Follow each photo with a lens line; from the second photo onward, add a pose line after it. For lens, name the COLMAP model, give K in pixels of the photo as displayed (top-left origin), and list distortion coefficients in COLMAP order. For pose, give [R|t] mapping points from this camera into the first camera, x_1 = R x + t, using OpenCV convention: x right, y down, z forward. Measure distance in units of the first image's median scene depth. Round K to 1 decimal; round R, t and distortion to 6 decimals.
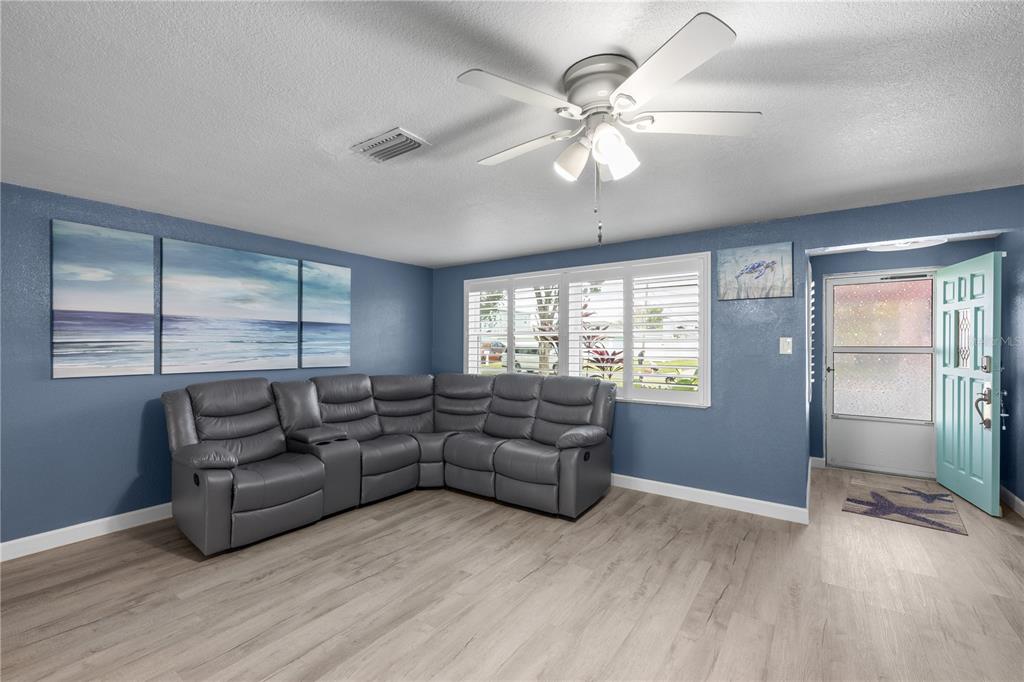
lens RADIAL K [[444.7, 0, 512.0], [0, 444.7, 341.0], [0, 0, 1]] dist [0.000687, 0.000022]
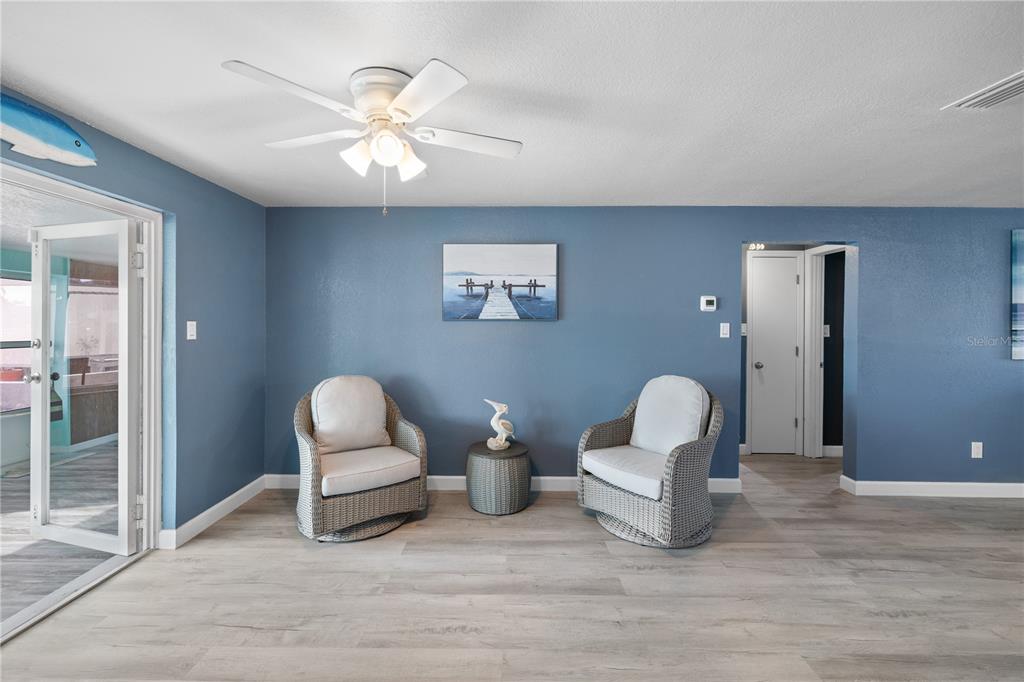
lens RADIAL K [[441.9, 0, 509.2], [0, 441.9, 320.2], [0, 0, 1]] dist [0.000877, 0.000348]
pose [[0.571355, 0.004107, -0.820693, -0.597901], [0.001318, 0.999982, 0.005922, -0.024805], [0.820702, -0.004465, 0.571339, -0.602070]]
